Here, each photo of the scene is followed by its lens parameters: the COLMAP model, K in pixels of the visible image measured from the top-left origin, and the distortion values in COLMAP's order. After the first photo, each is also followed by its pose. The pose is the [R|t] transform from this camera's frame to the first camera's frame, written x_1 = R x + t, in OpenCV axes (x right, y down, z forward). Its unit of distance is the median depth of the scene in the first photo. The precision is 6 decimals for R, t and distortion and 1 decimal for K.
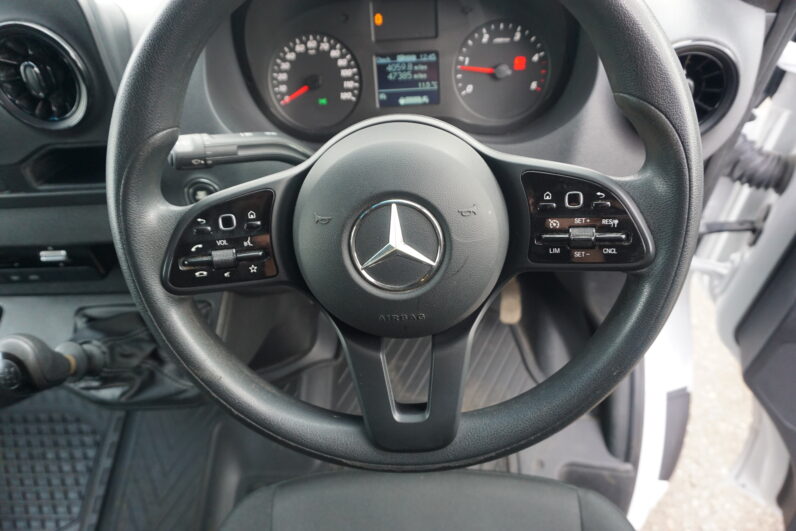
lens RADIAL K [[531.1, 0, 398.3], [0, 531.1, 263.4], [0, 0, 1]] dist [-0.057325, 0.041984]
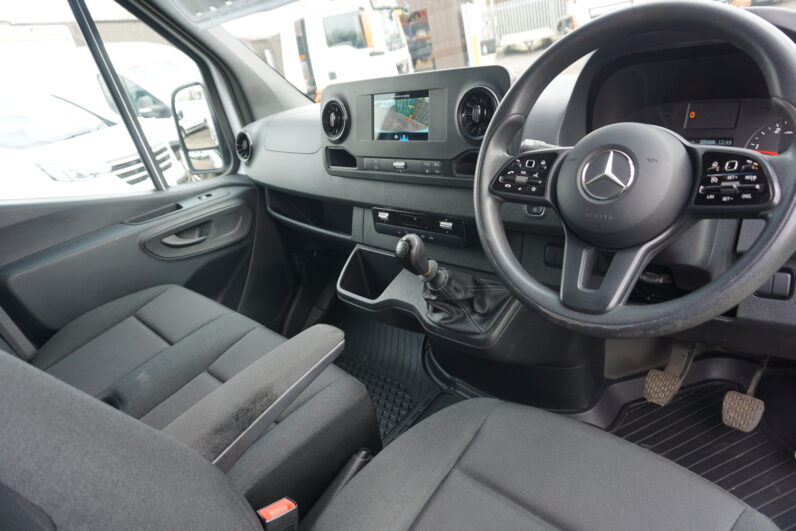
lens RADIAL K [[531.1, 0, 398.3], [0, 531.1, 263.4], [0, 0, 1]] dist [-0.057325, 0.041984]
pose [[0.717308, 0.219898, -0.661145, 0.403836], [-0.428374, 0.887549, -0.169563, 0.461417], [0.549512, 0.404847, 0.730845, -0.301891]]
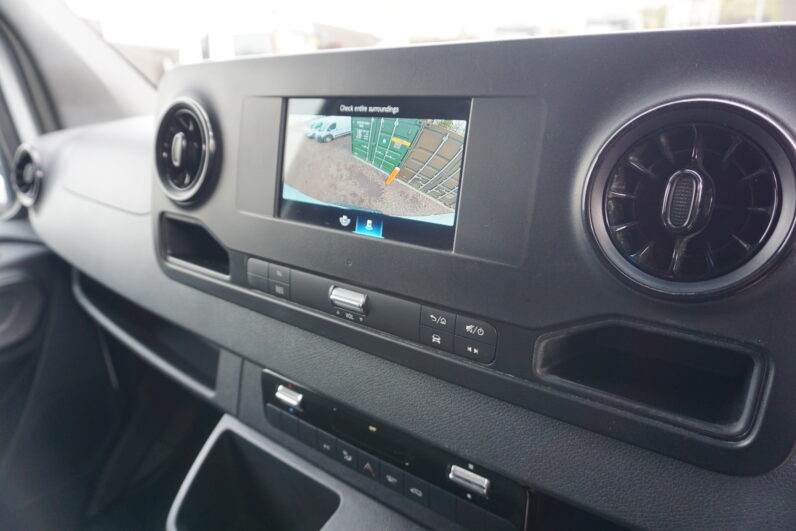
lens RADIAL K [[531.1, 0, 398.3], [0, 531.1, 263.4], [0, 0, 1]] dist [-0.057325, 0.041984]
pose [[0.816419, 0.239356, -0.525517, -0.466321], [-0.444409, 0.841532, -0.307124, -0.001715], [0.368727, 0.484287, 0.793415, 0.363267]]
